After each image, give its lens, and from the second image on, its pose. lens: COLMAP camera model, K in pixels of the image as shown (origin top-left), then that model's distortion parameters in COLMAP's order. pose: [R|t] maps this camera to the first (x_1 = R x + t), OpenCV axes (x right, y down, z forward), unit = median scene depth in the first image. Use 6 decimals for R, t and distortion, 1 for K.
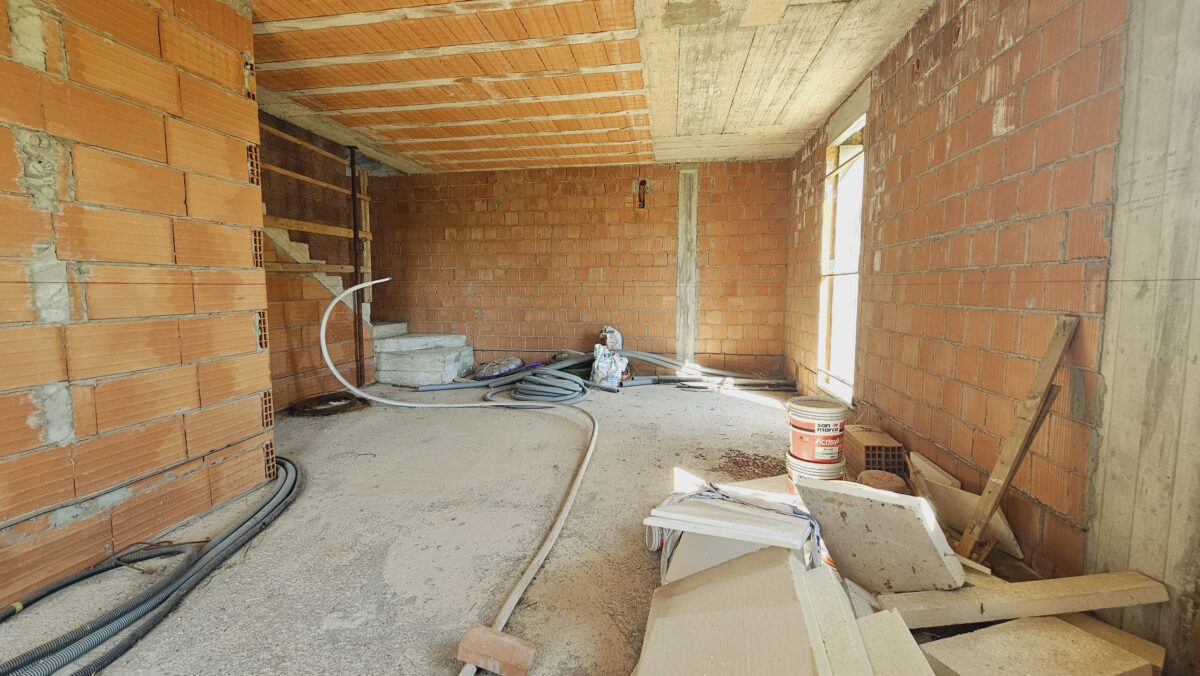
lens RADIAL K [[488.6, 0, 588.6], [0, 488.6, 330.3], [0, 0, 1]] dist [-0.007672, 0.003560]
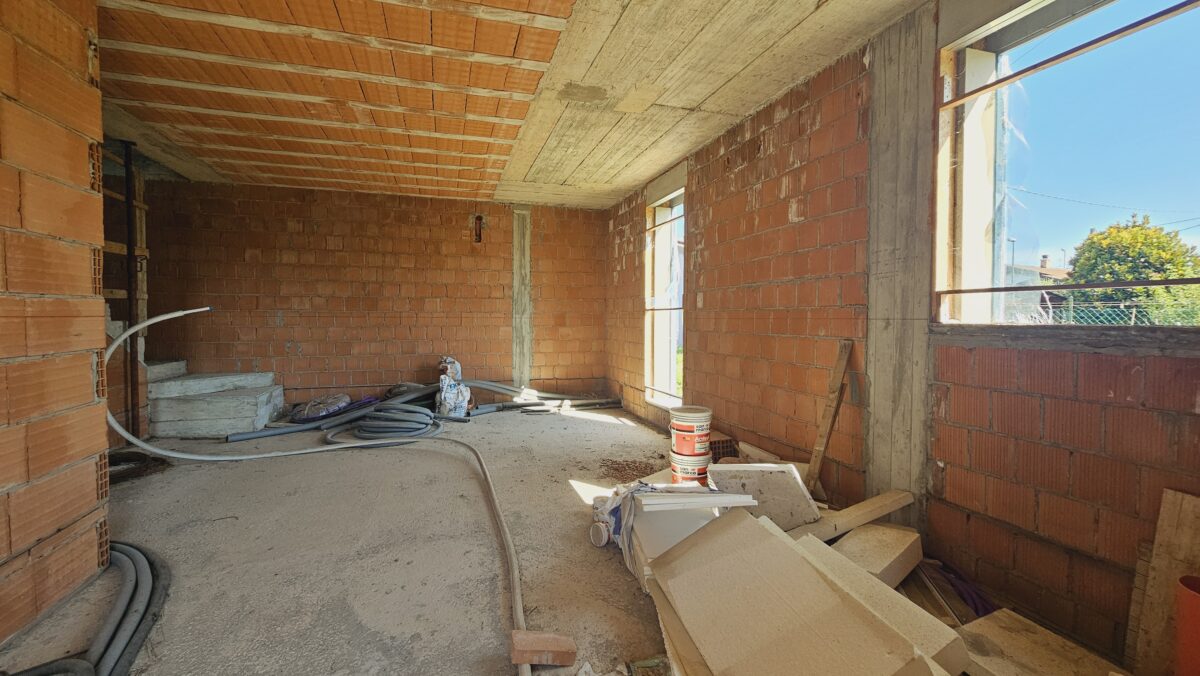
lens RADIAL K [[488.6, 0, 587.5], [0, 488.6, 331.3], [0, 0, 1]] dist [-0.007672, 0.003560]
pose [[0.899147, -0.008743, 0.437559, -0.249626], [0.033507, 0.998241, -0.048907, -0.004296], [-0.436361, 0.058636, 0.897859, -0.041365]]
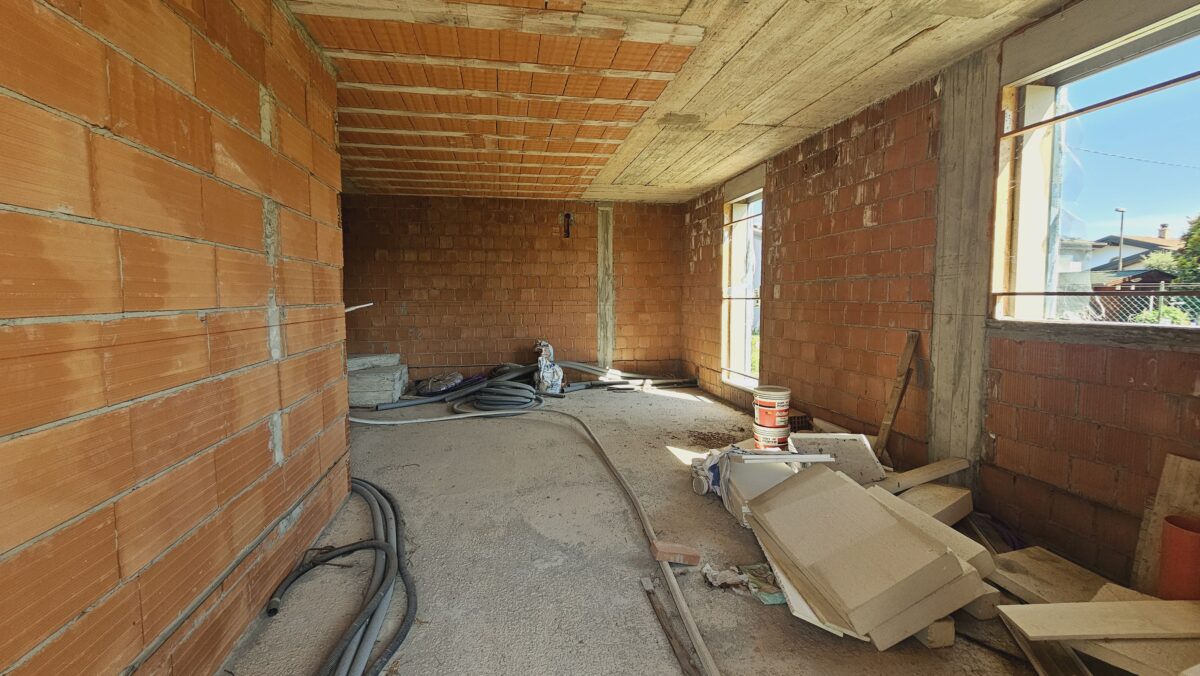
lens RADIAL K [[488.6, 0, 586.7], [0, 488.6, 331.7], [0, 0, 1]] dist [-0.007672, 0.003560]
pose [[0.944750, -0.027204, 0.326660, -0.415610], [0.032441, 0.999418, -0.010591, -0.024913], [-0.326181, 0.020603, 0.945083, -0.186690]]
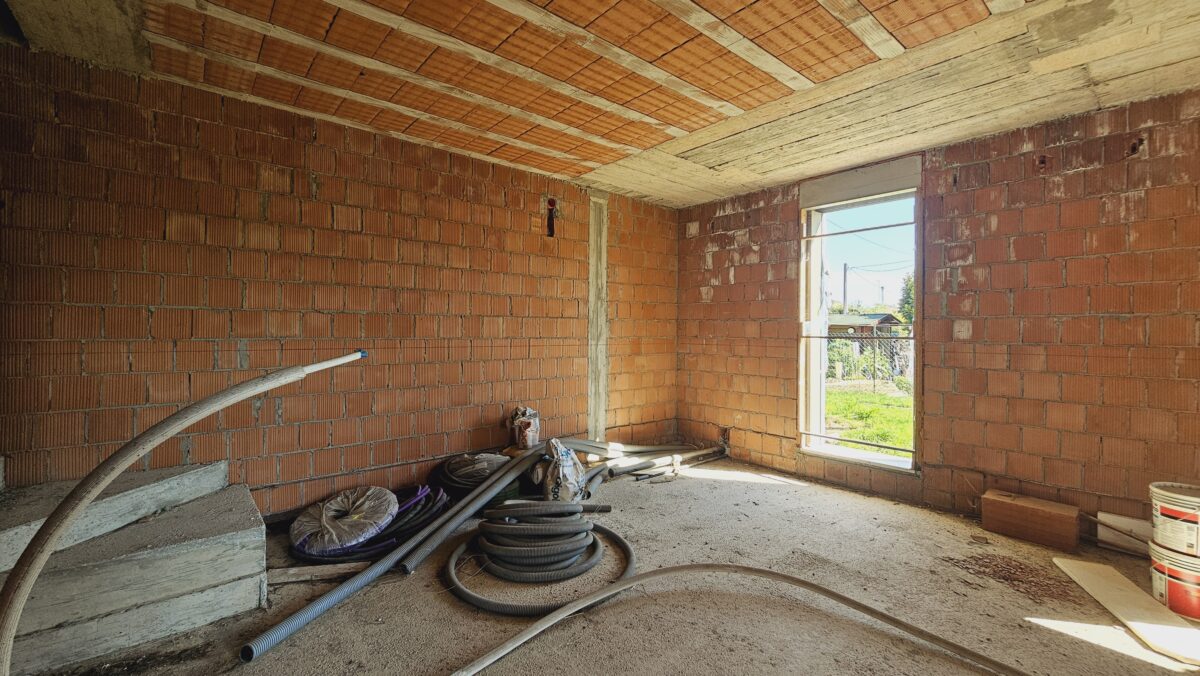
lens RADIAL K [[488.6, 0, 588.2], [0, 488.6, 330.3], [0, 0, 1]] dist [-0.007672, 0.003560]
pose [[0.657988, 0.004661, 0.753014, -0.713871], [0.056944, 0.996810, -0.055928, -0.124442], [-0.750872, 0.079680, 0.655623, 0.894443]]
